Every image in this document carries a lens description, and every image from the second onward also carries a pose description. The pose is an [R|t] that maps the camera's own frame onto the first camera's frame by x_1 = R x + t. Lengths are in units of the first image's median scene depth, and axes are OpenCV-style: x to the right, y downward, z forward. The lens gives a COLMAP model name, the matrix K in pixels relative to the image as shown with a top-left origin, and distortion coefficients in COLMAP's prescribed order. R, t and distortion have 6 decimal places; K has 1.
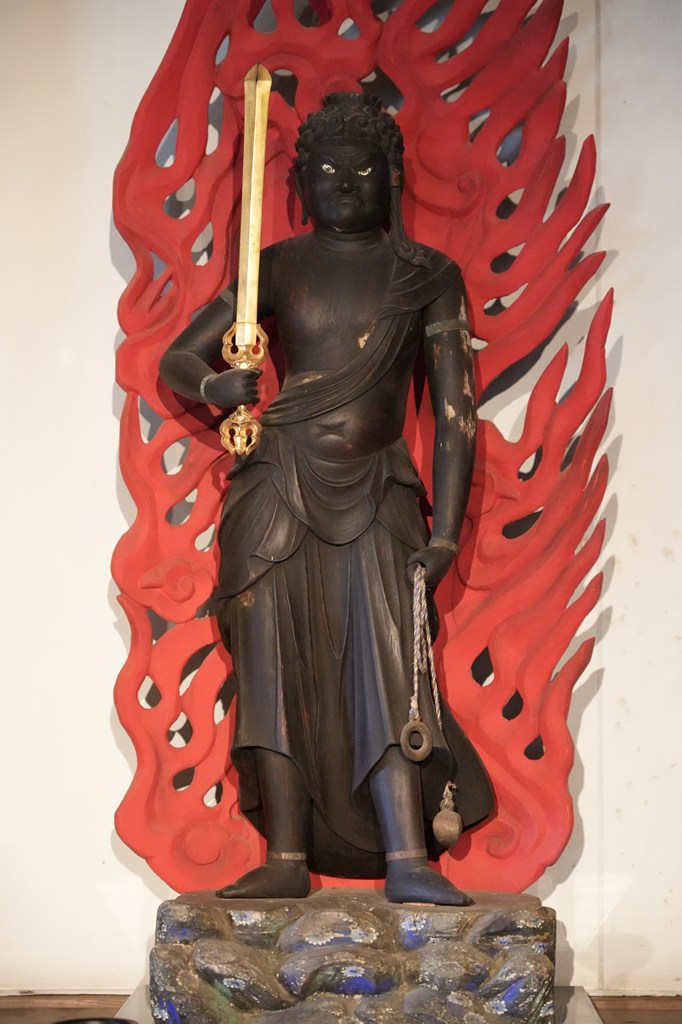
lens RADIAL K [[2591.4, 0, 334.1], [0, 2591.4, 506.7], [0, 0, 1]] dist [0.008140, 0.000000]
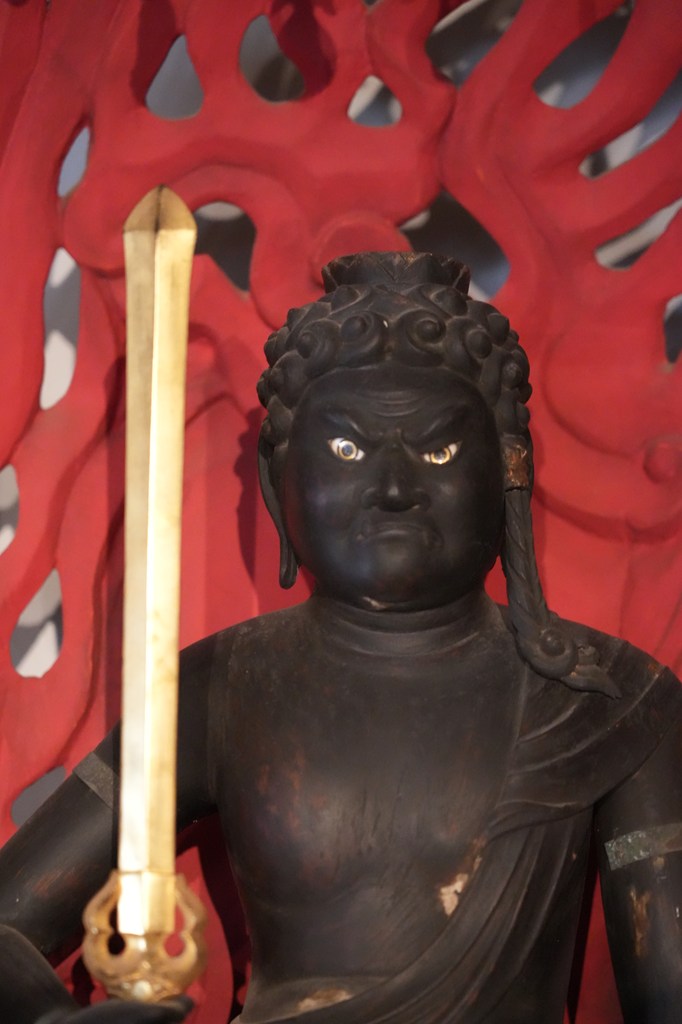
lens RADIAL K [[3009.5, 0, 340.6], [0, 3009.5, 510.1], [0, 0, 1]] dist [-0.014142, 0.000000]
pose [[0.999202, -0.029573, 0.026841, -0.015298], [0.031395, 0.997038, -0.070211, -0.088400], [-0.024685, 0.070998, 0.997171, 0.542504]]
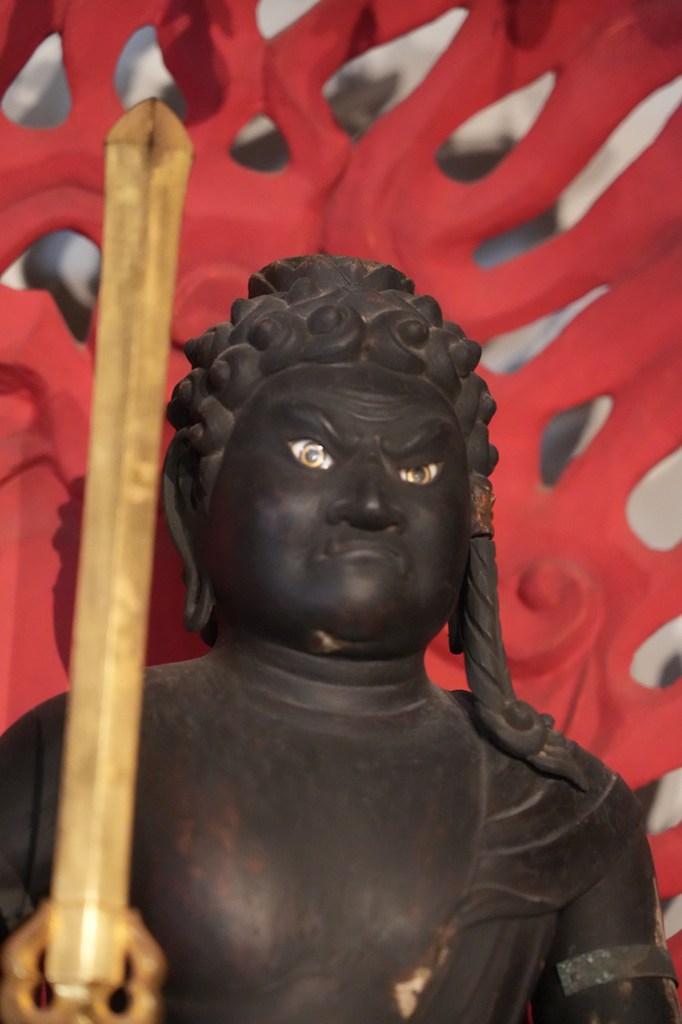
lens RADIAL K [[3009.5, 0, 338.7], [0, 3009.5, 504.7], [0, 0, 1]] dist [-0.014142, 0.000000]
pose [[0.951608, 0.101921, 0.289922, -0.106465], [-0.024696, 0.965714, -0.258432, -0.026324], [-0.306322, 0.238766, 0.921498, 0.642599]]
